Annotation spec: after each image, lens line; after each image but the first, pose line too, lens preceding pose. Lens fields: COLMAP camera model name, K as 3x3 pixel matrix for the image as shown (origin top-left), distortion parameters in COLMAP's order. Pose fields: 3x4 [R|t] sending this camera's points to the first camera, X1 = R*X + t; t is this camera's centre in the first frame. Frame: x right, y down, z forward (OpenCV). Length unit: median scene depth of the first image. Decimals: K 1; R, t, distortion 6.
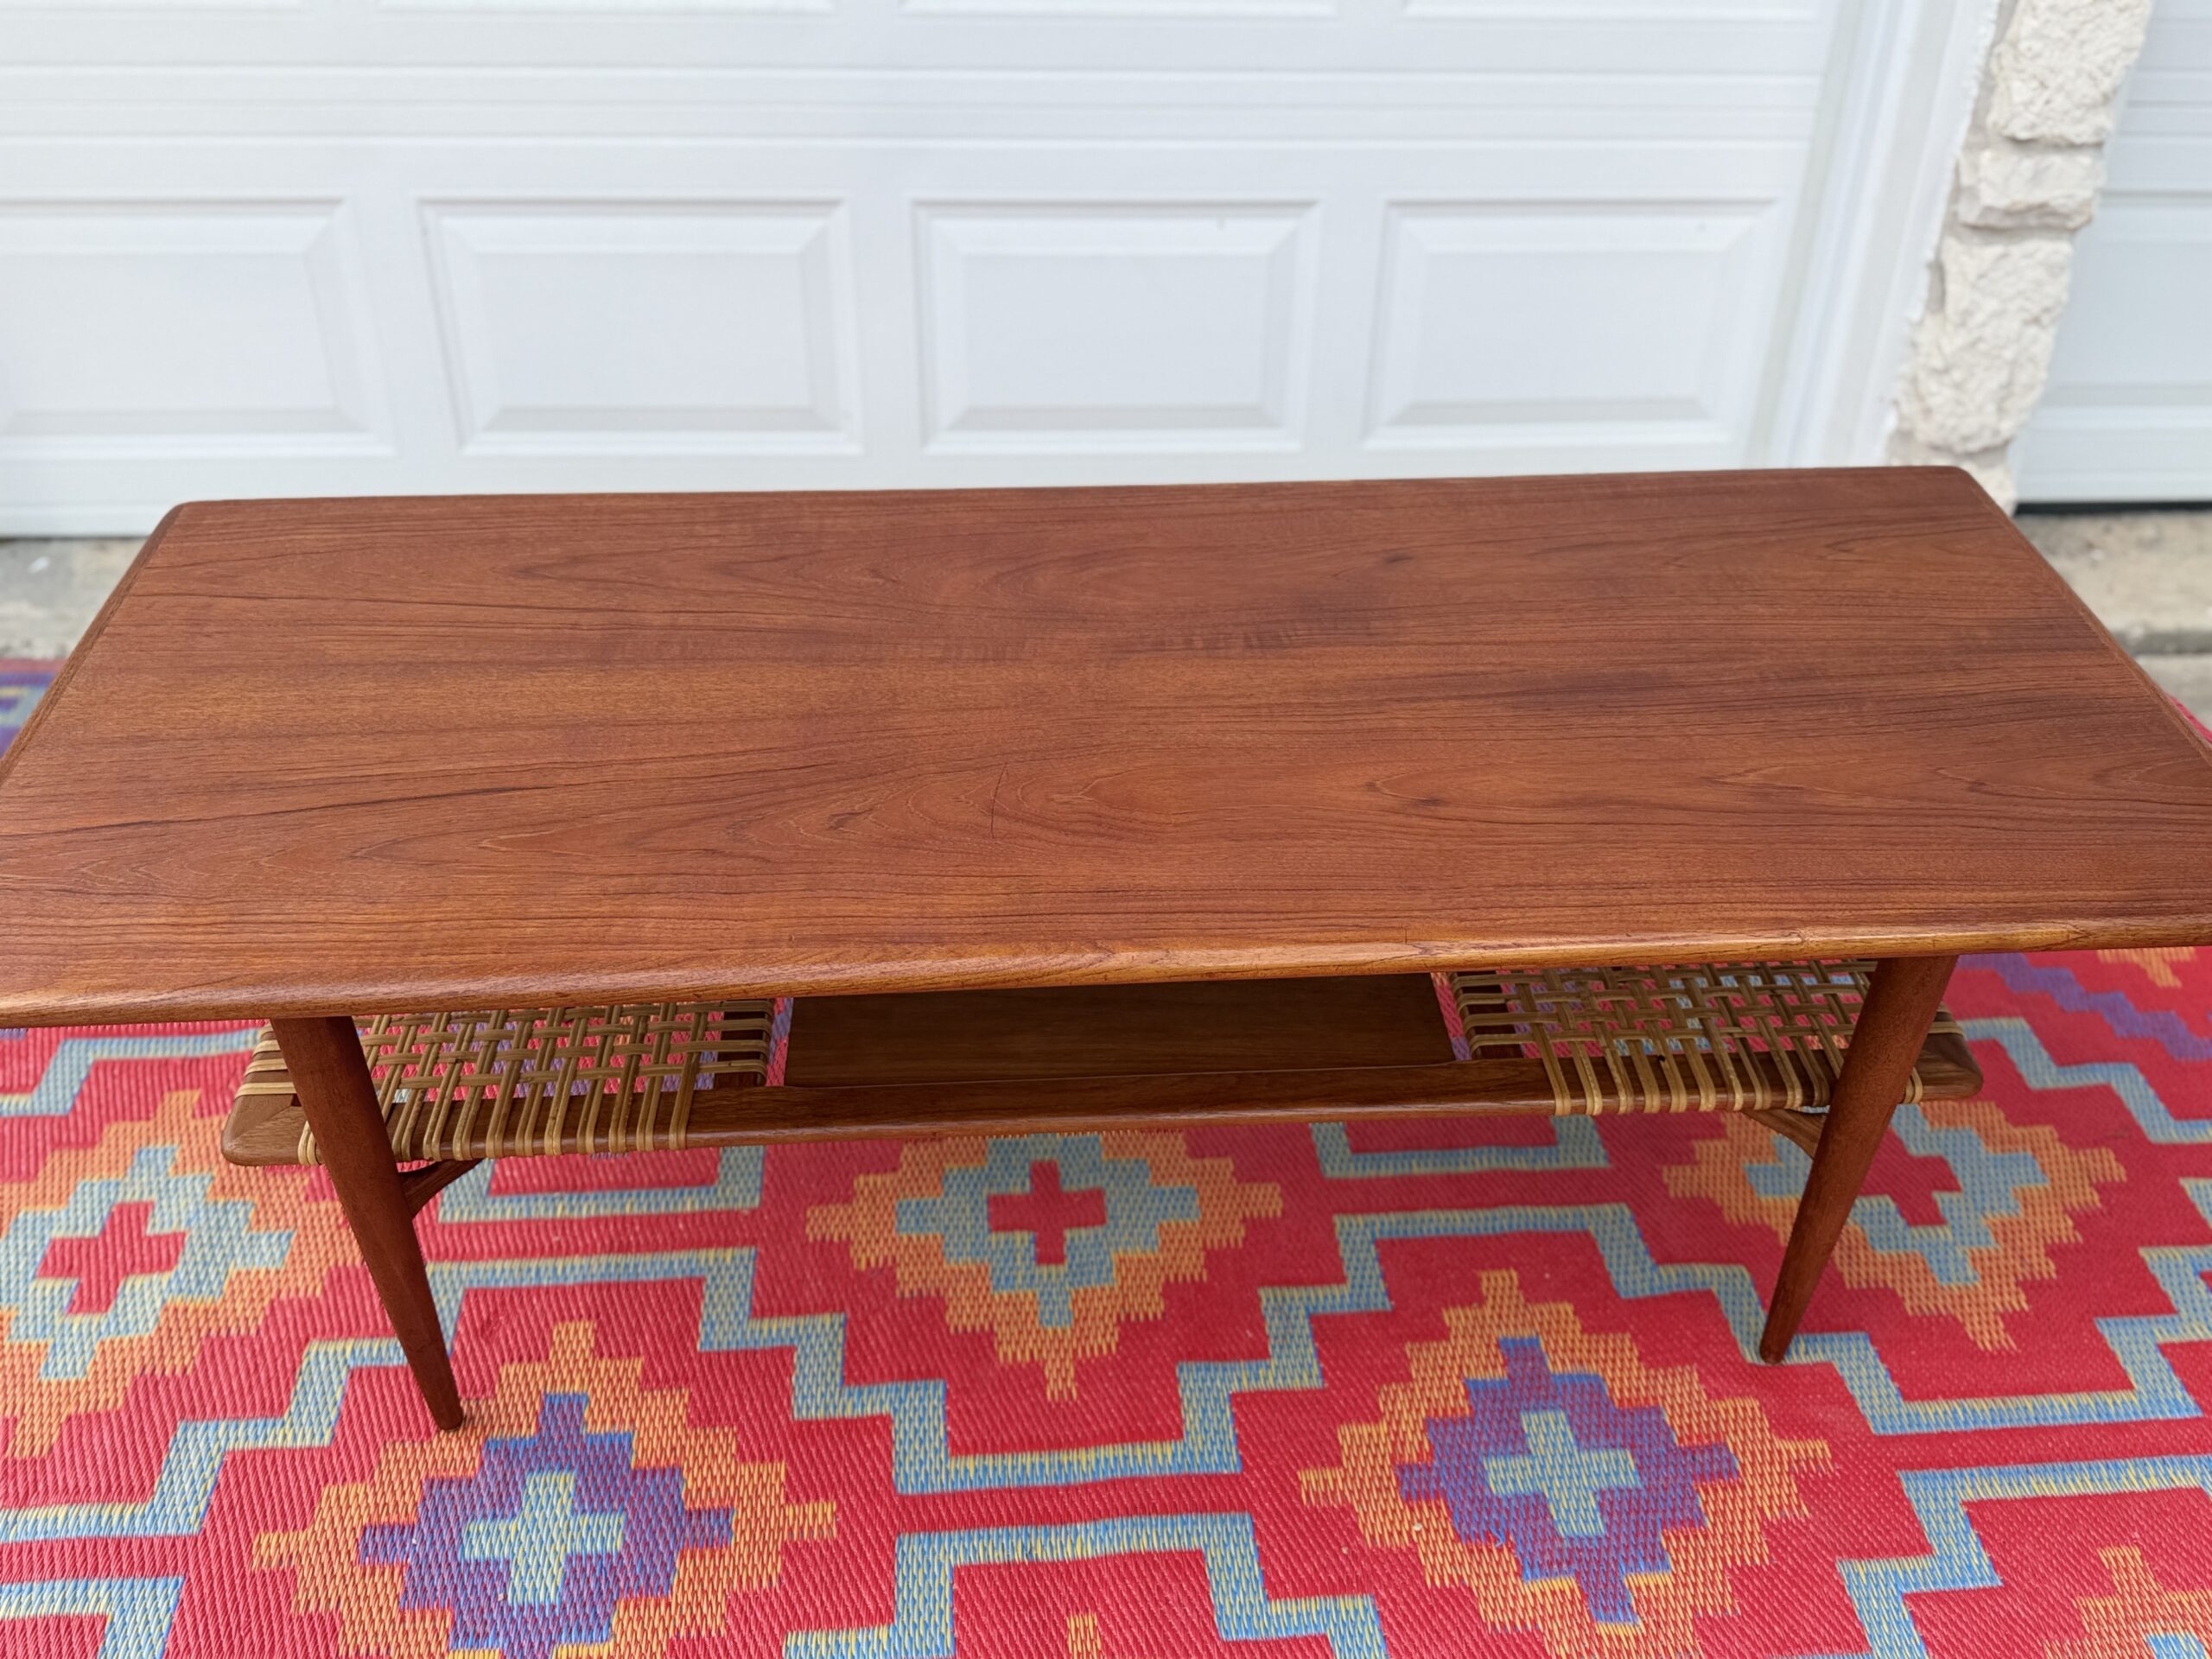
lens RADIAL K [[1960.6, 0, 1093.2], [0, 1960.6, 815.6], [0, 0, 1]] dist [0.066647, -0.104329]
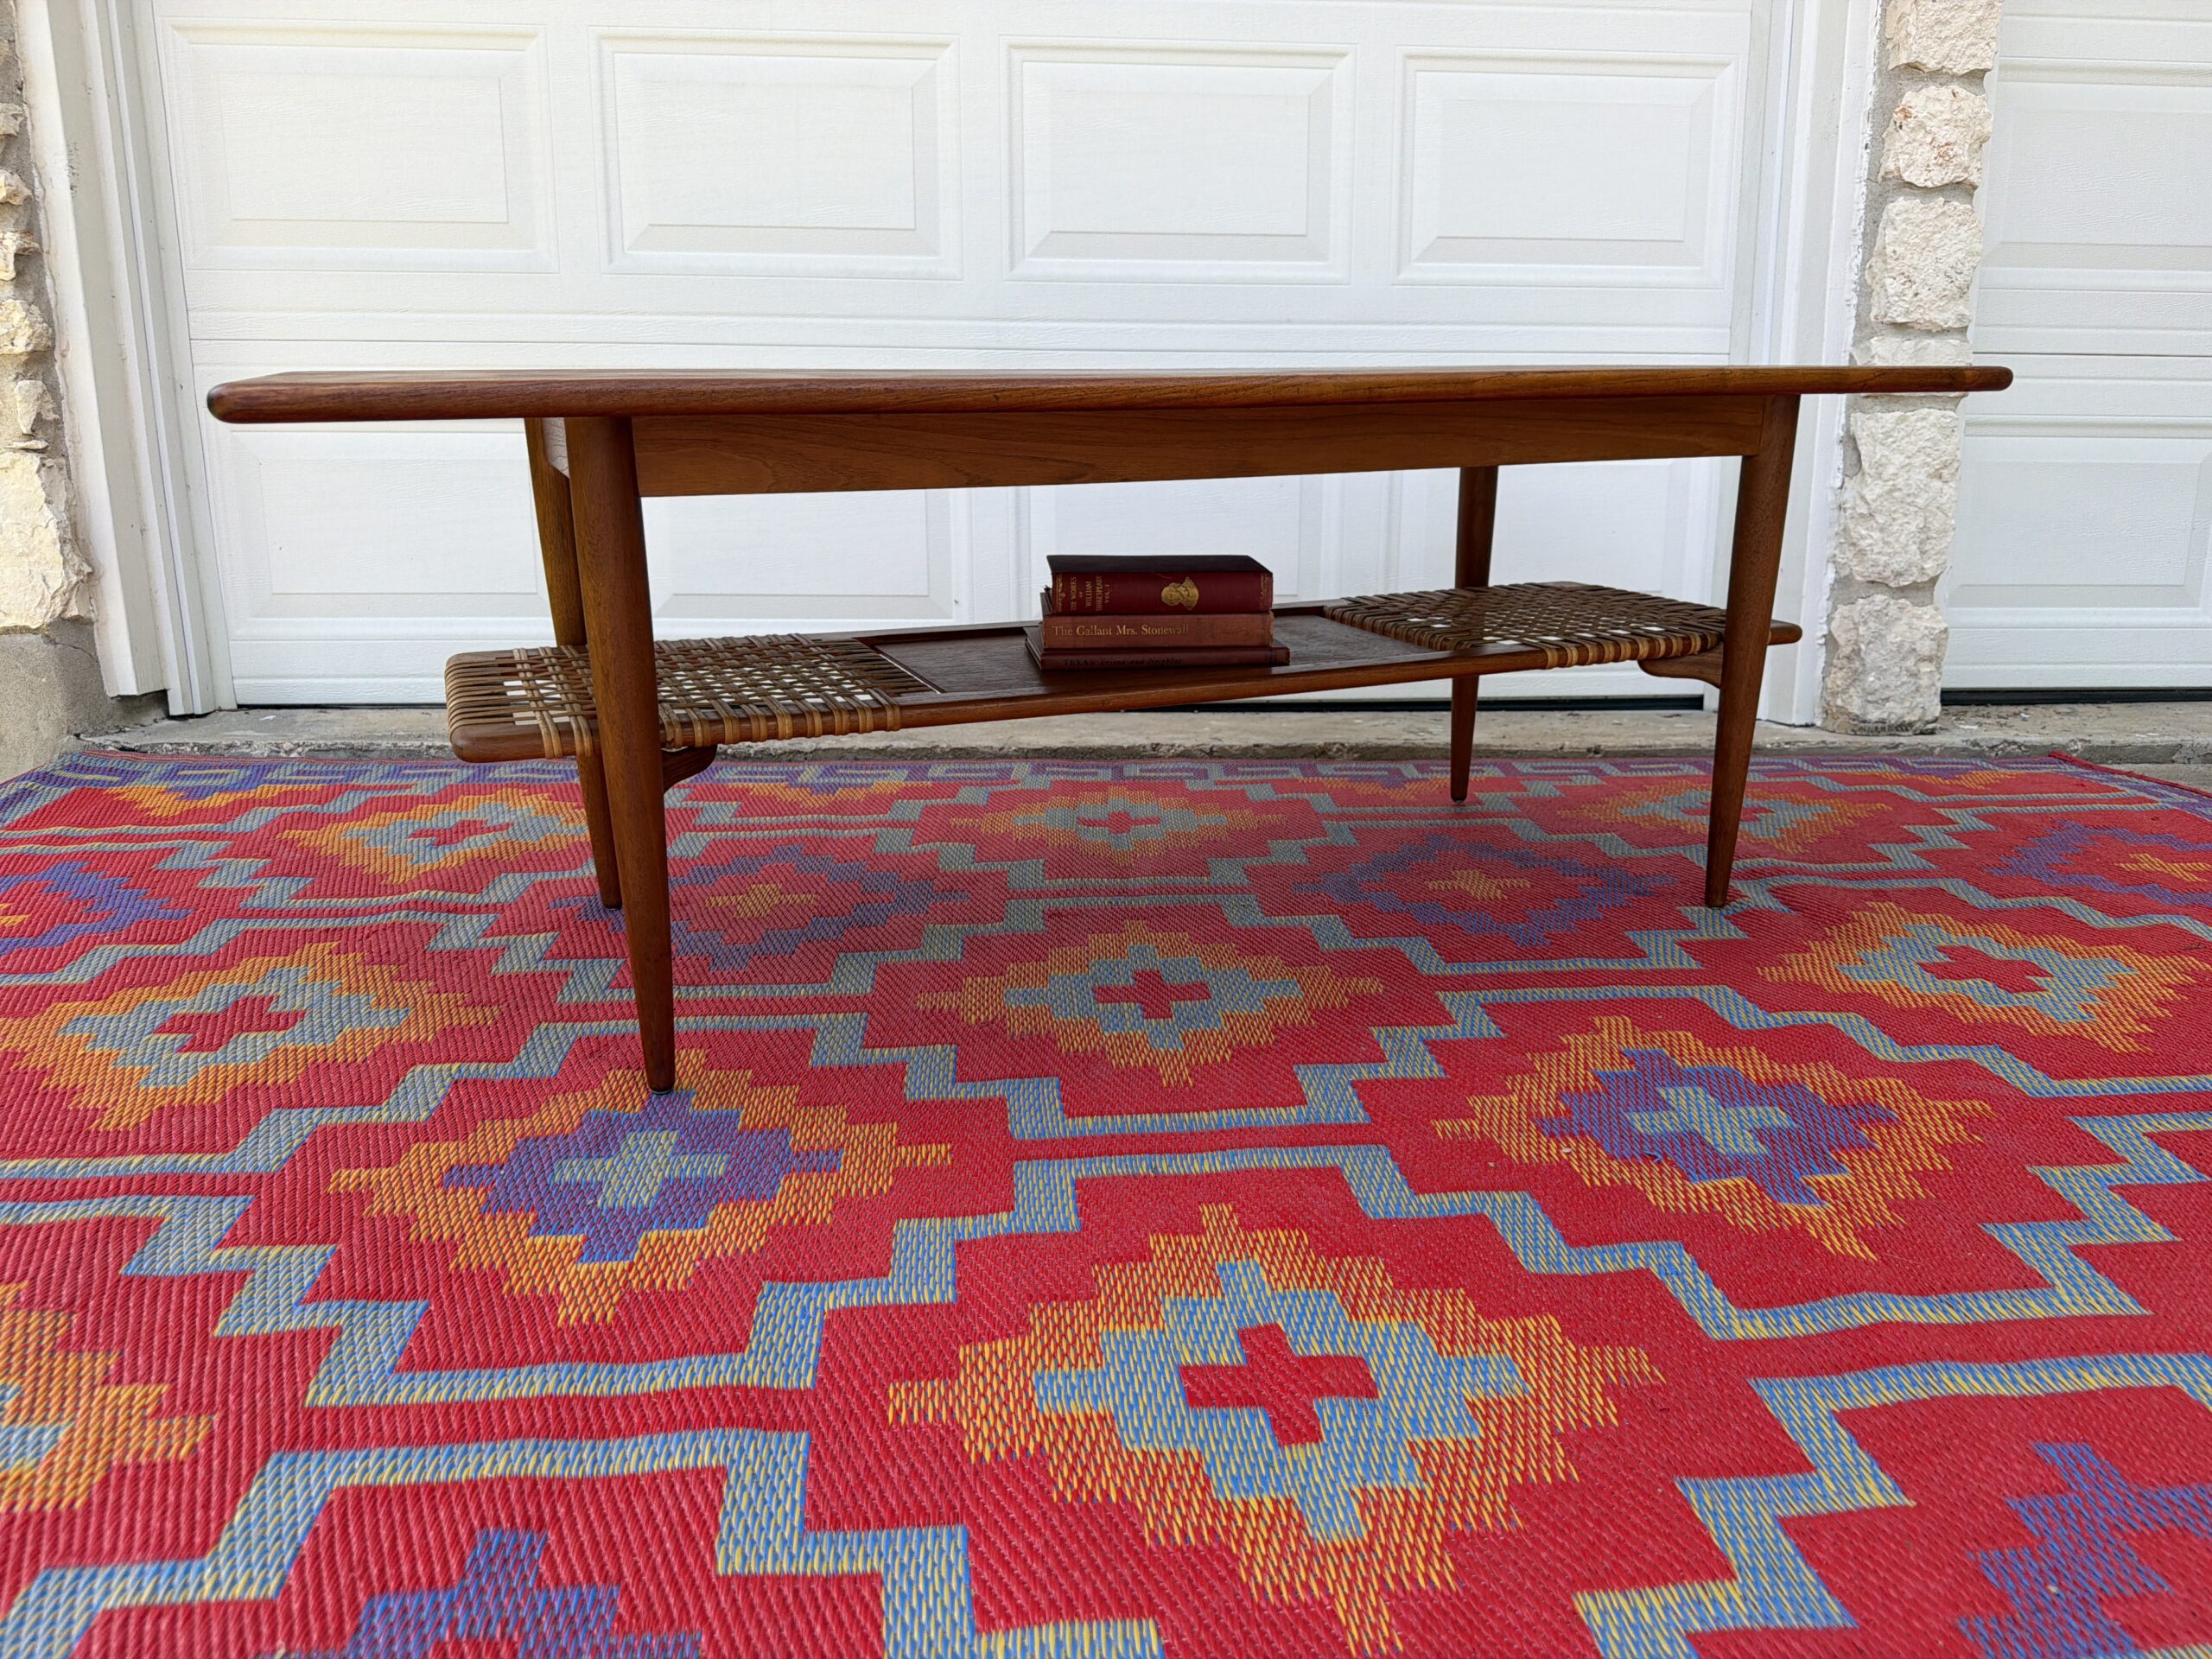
lens RADIAL K [[1640.8, 0, 1086.3], [0, 1640.8, 823.5], [0, 0, 1]] dist [0.031377, -0.045577]
pose [[0.999853, -0.008905, -0.014647, -0.047852], [0.002673, 0.925001, -0.379955, 0.480024], [0.016932, 0.379860, 0.924889, 0.199770]]
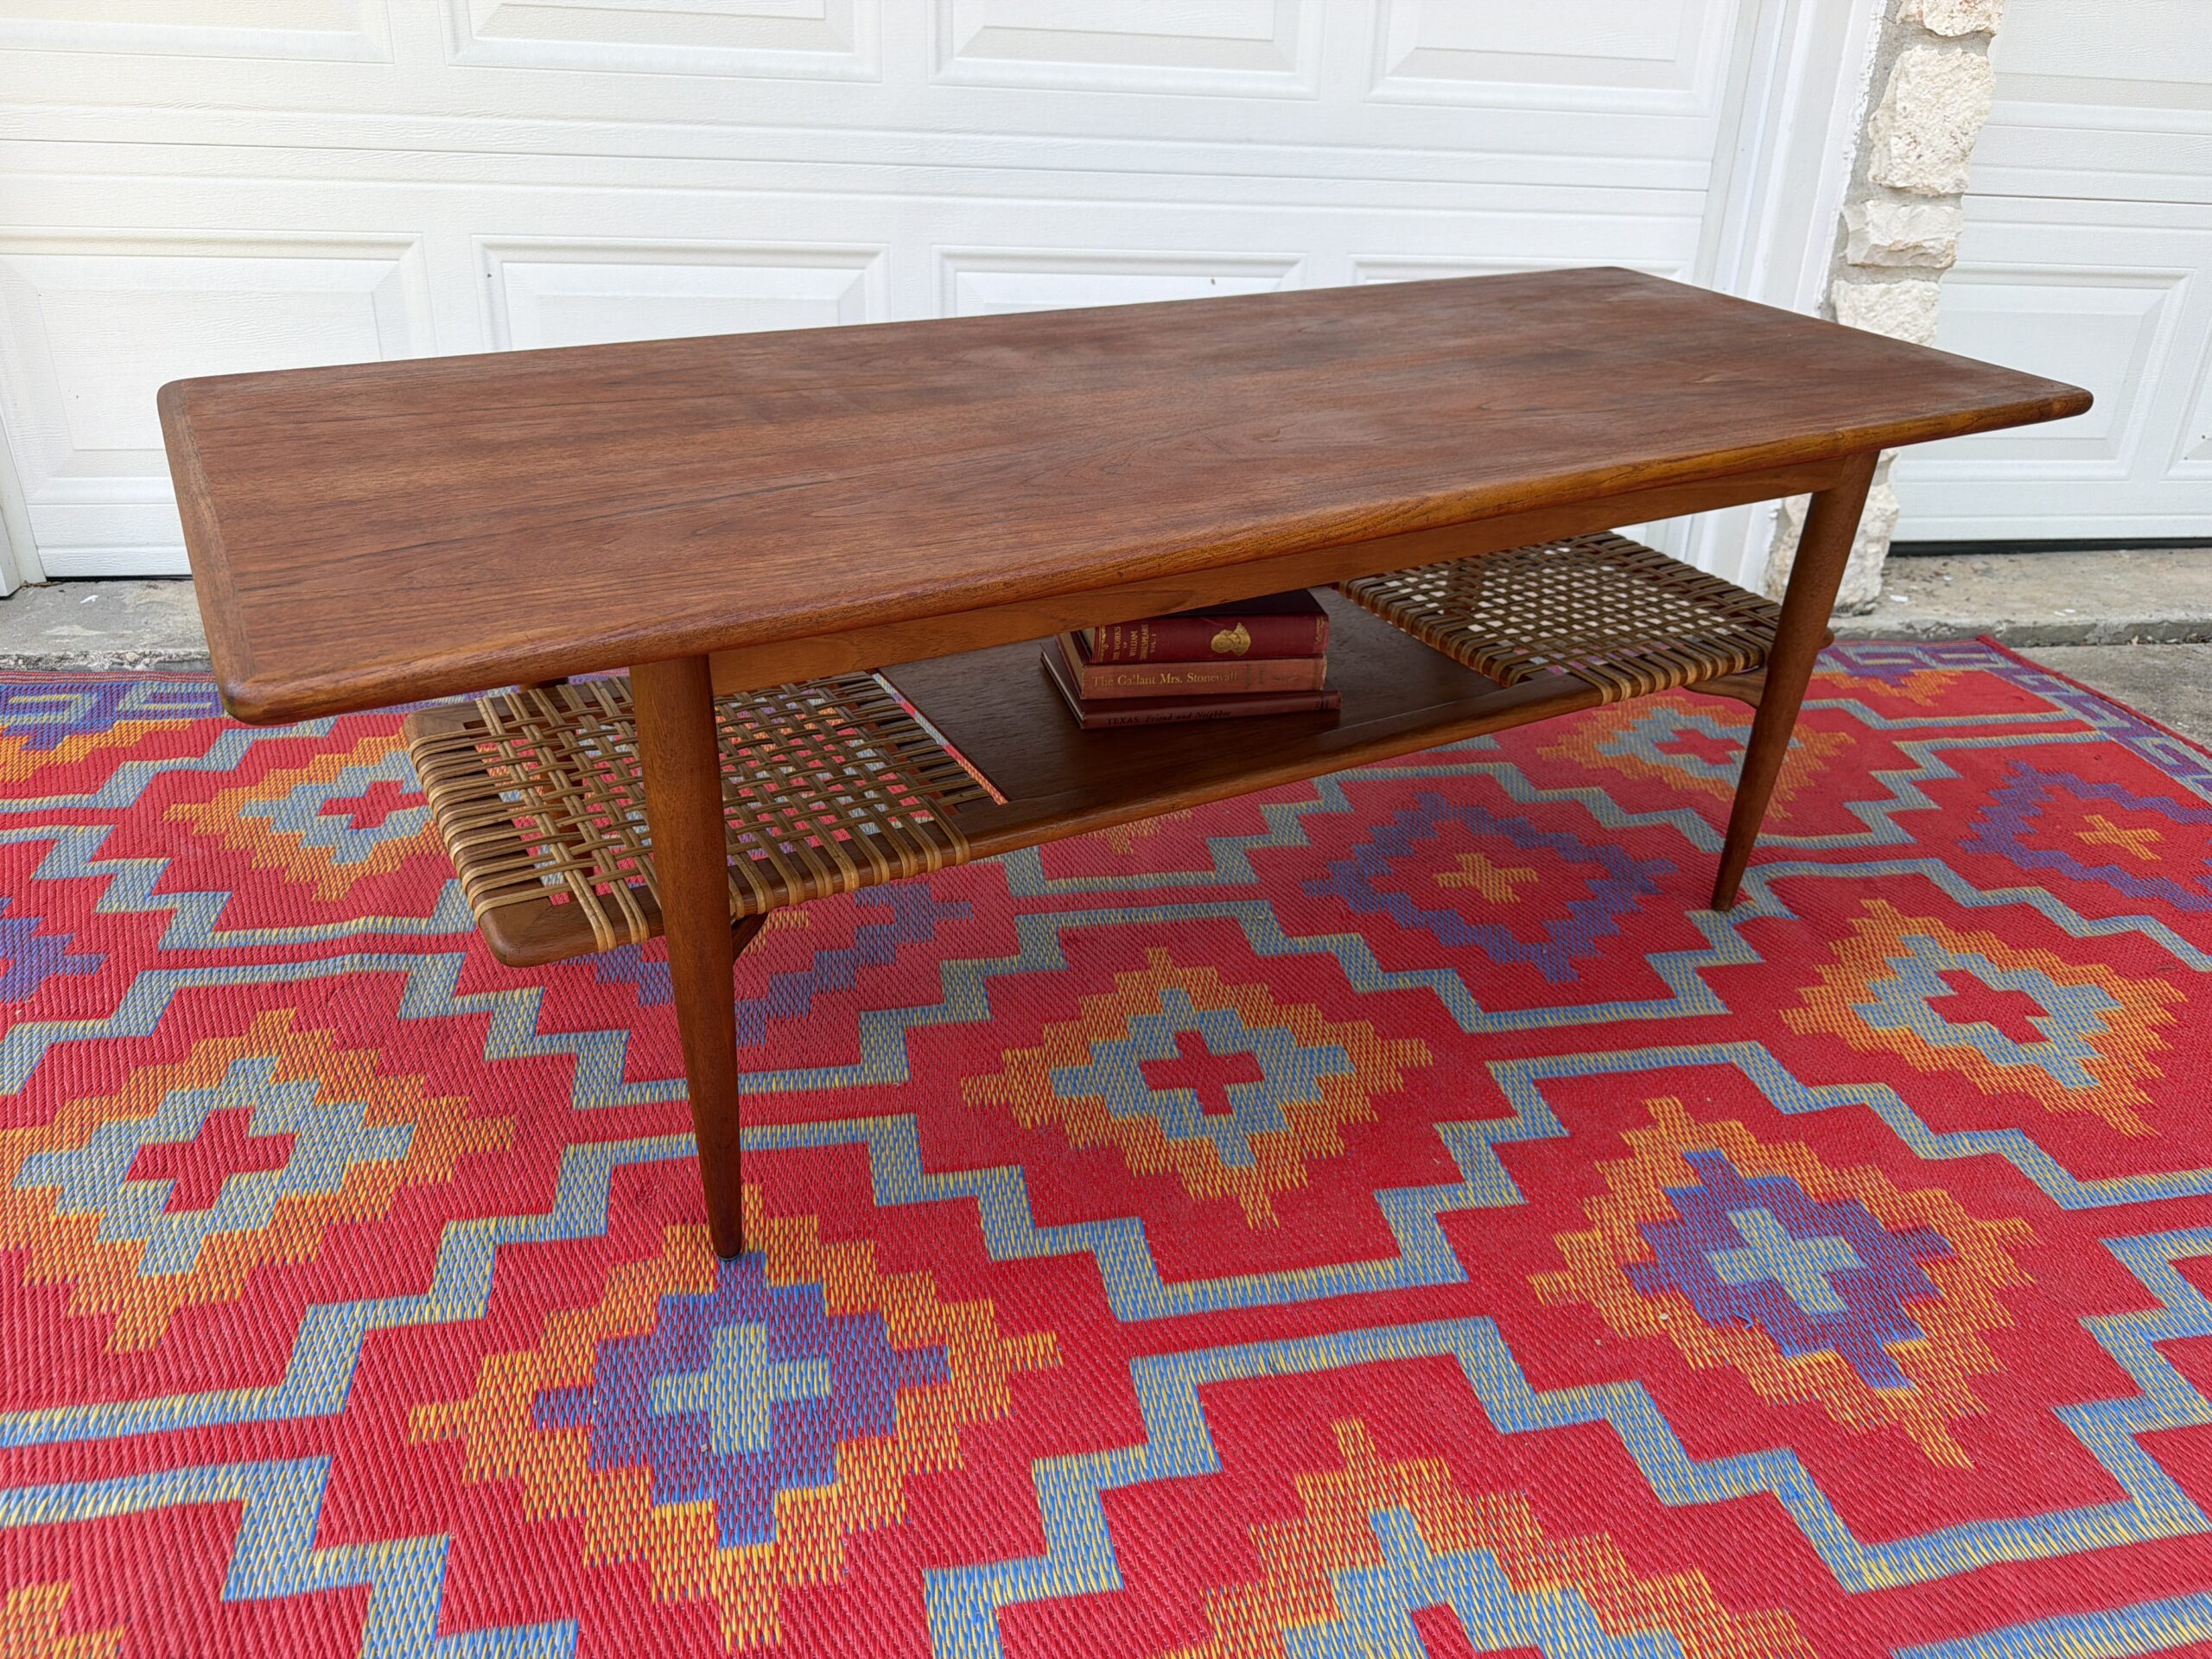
lens RADIAL K [[1640.8, 0, 1082.9], [0, 1640.8, 834.2], [0, 0, 1]] dist [0.031377, -0.045577]
pose [[0.993283, -0.029458, 0.111899, -0.186986], [0.044818, 0.989509, -0.137344, 0.210625], [-0.106679, 0.141436, 0.984183, 0.192557]]
